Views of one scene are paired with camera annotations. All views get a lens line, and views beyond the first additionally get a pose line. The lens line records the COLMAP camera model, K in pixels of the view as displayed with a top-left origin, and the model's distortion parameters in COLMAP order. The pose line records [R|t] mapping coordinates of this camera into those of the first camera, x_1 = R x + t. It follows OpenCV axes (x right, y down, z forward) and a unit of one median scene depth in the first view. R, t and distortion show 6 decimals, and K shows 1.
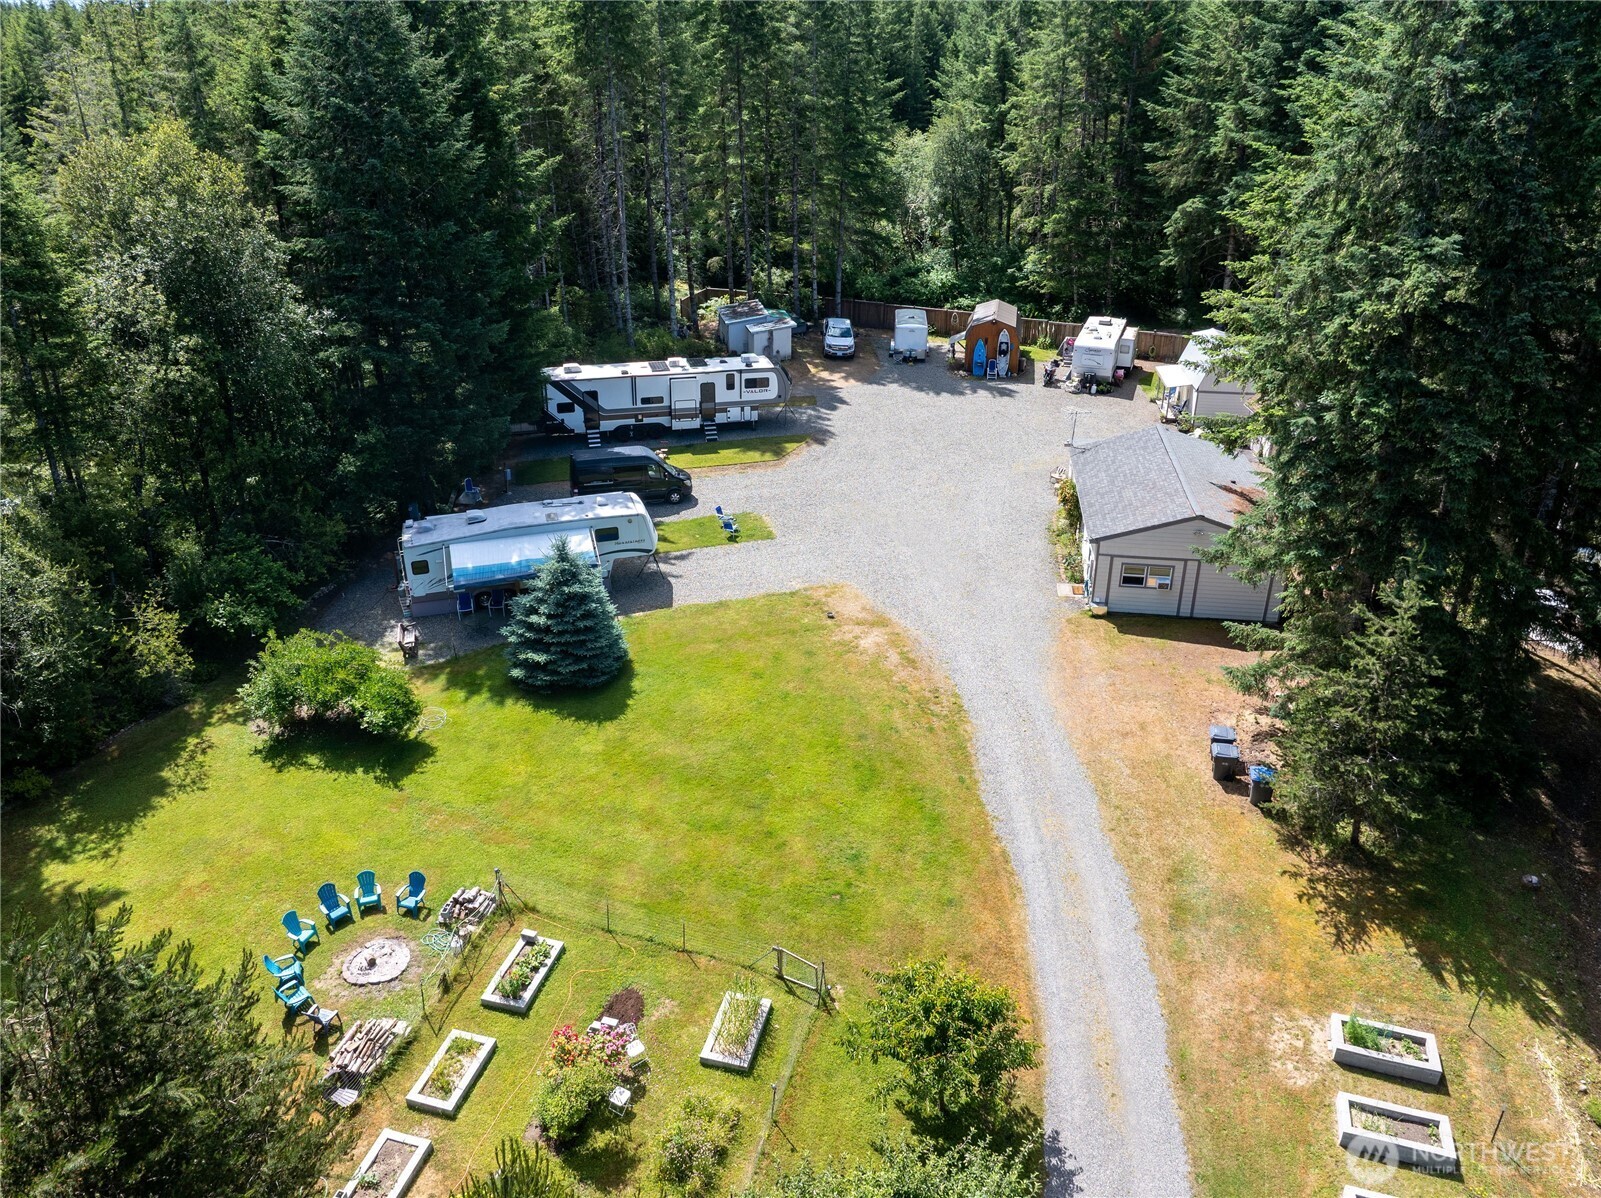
lens RADIAL K [[1217.1, 0, 804.9], [0, 1217.1, 592.0], [0, 0, 1]] dist [-0.033047, 0.000053]
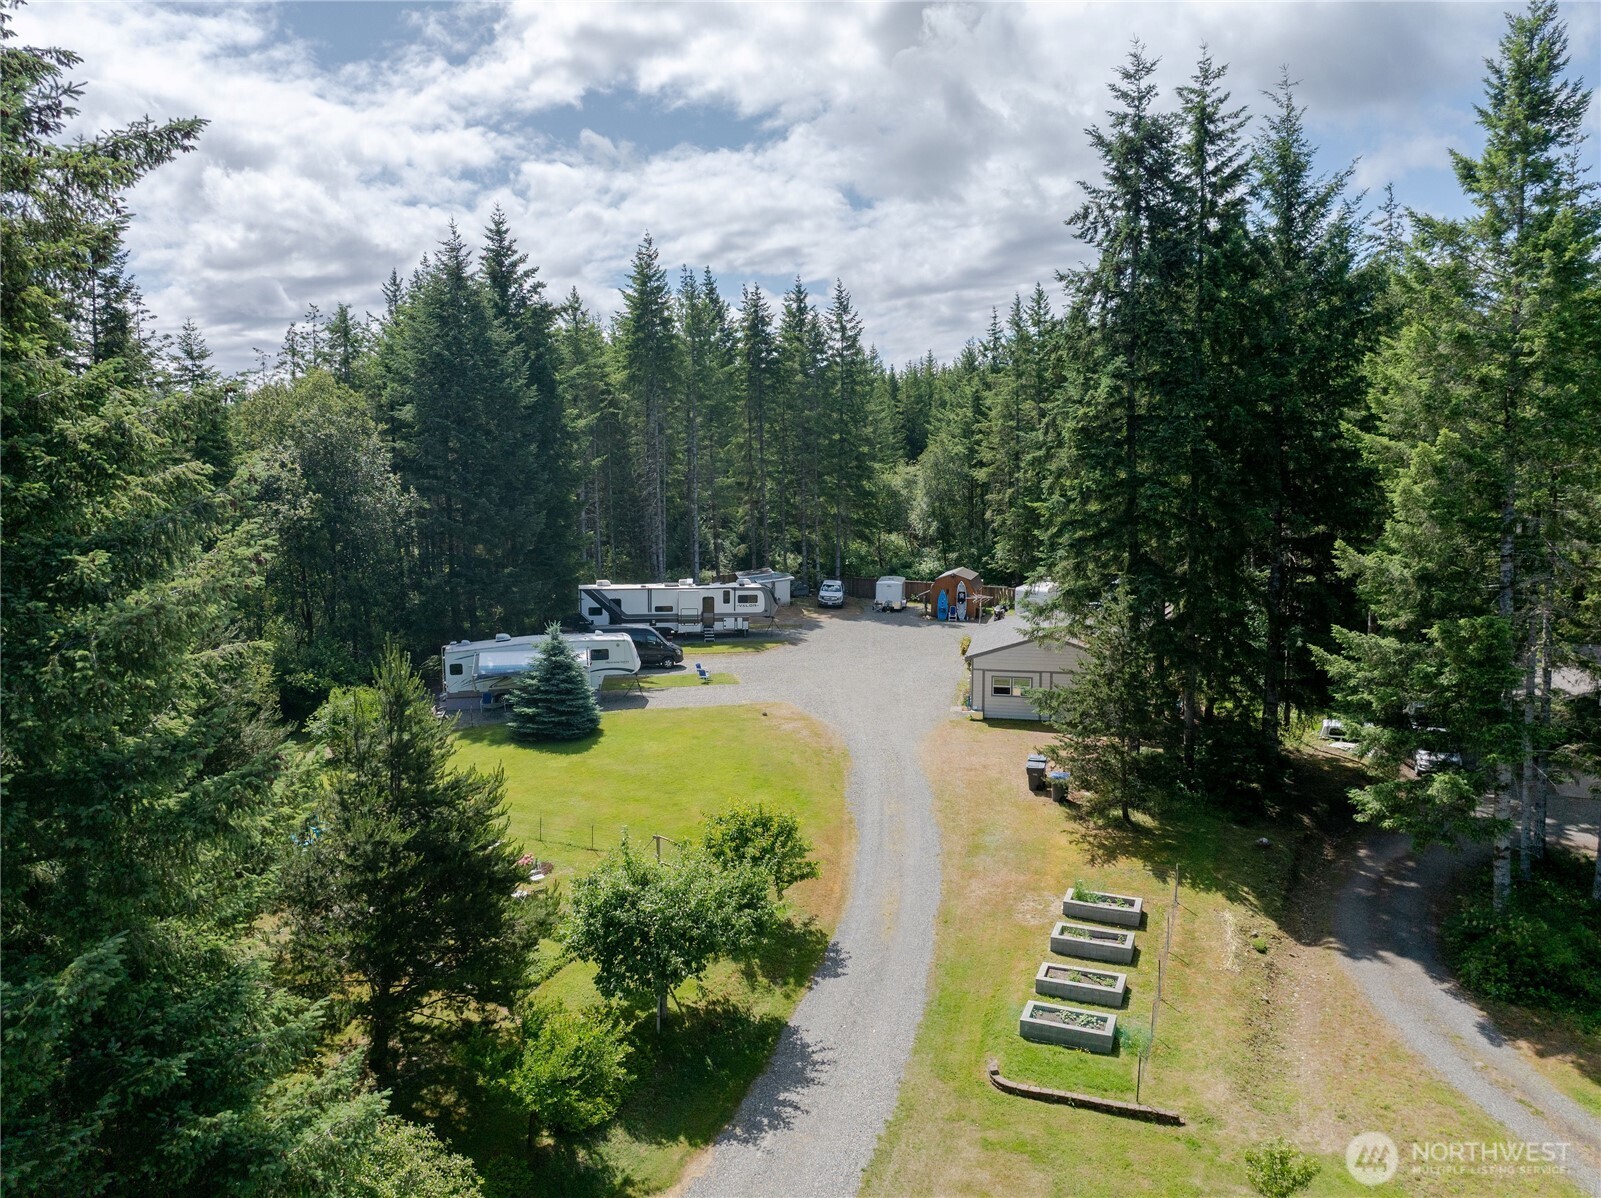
lens RADIAL K [[1128.2, 0, 809.7], [0, 1128.2, 592.4], [0, 0, 1]] dist [-0.044130, -0.006727]
pose [[0.998119, 0.008671, -0.060696, 0.099362], [-0.026807, 0.952028, -0.304836, 0.183803], [0.055141, 0.305889, 0.950469, -0.119095]]
